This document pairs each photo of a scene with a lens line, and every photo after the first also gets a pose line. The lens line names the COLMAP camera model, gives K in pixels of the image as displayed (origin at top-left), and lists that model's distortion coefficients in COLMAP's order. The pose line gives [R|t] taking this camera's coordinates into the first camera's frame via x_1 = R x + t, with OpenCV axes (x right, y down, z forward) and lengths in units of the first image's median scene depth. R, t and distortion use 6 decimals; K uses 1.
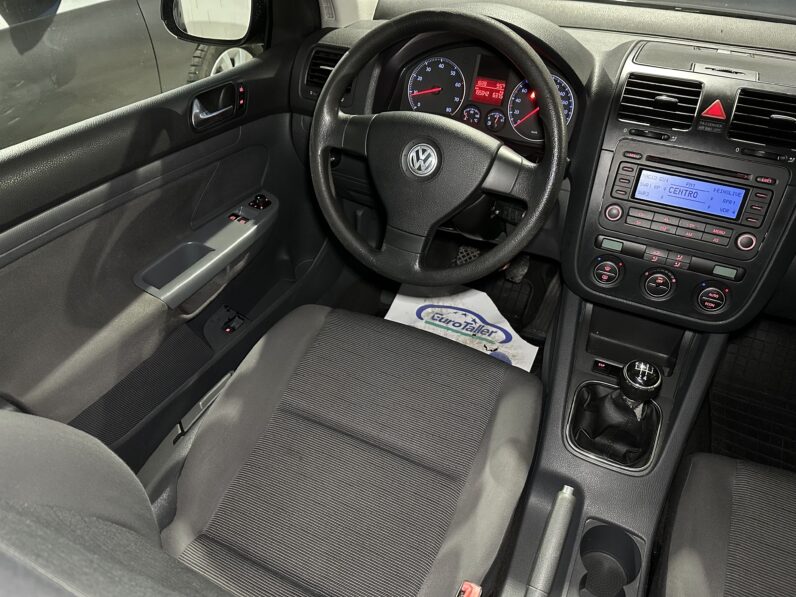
lens RADIAL K [[561.9, 0, 401.8], [0, 561.9, 295.4], [0, 0, 1]] dist [0.046450, -0.062732]
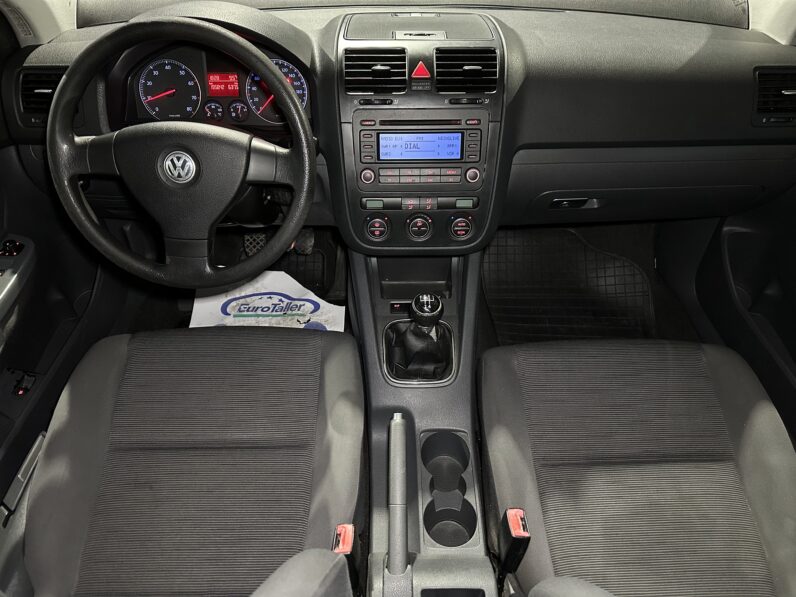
lens RADIAL K [[561.9, 0, 396.4], [0, 561.9, 299.5], [0, 0, 1]] dist [0.046450, -0.062732]
pose [[0.901939, -0.300827, 0.309853, 0.001250], [0.281474, 0.953638, 0.106526, -0.012264], [-0.327533, -0.008864, 0.944798, -0.084943]]
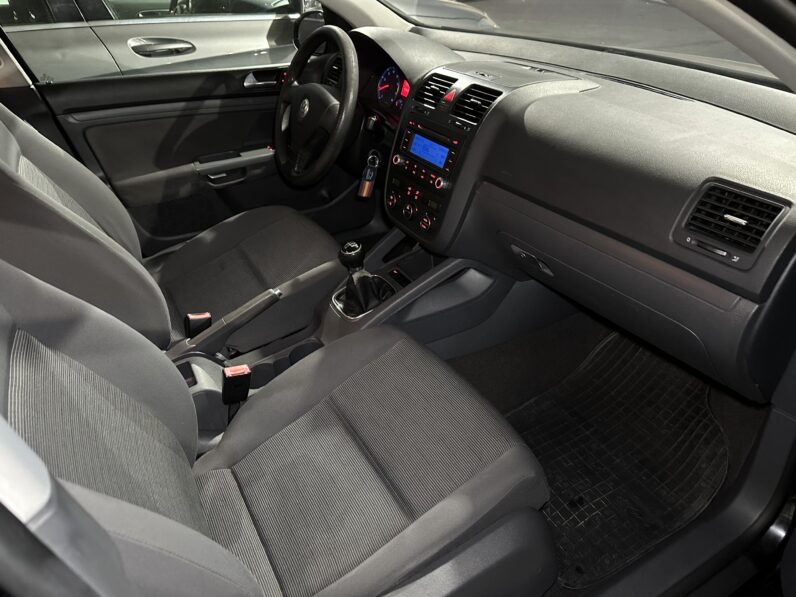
lens RADIAL K [[561.9, 0, 401.4], [0, 561.9, 299.0], [0, 0, 1]] dist [0.046450, -0.062732]
pose [[0.805722, 0.271889, -0.526202, 1.221582], [-0.320950, 0.947094, -0.002075, 0.201403], [0.497799, 0.170557, 0.850357, -0.215844]]
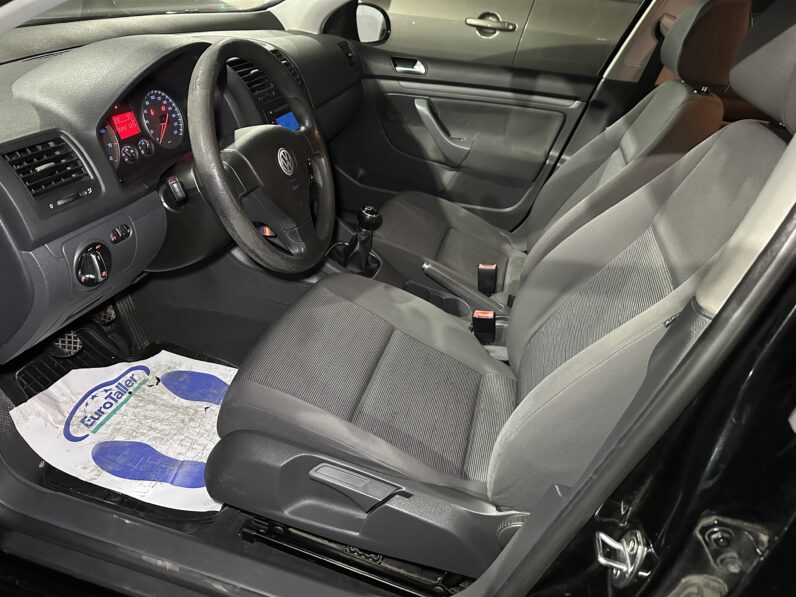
lens RADIAL K [[561.9, 0, 393.5], [0, 561.9, 291.2], [0, 0, 1]] dist [0.046450, -0.062732]
pose [[-0.175794, -0.542034, 0.821763, -0.999927], [0.509054, 0.664438, 0.547162, -0.529768], [-0.842591, 0.514510, 0.159120, 0.677138]]
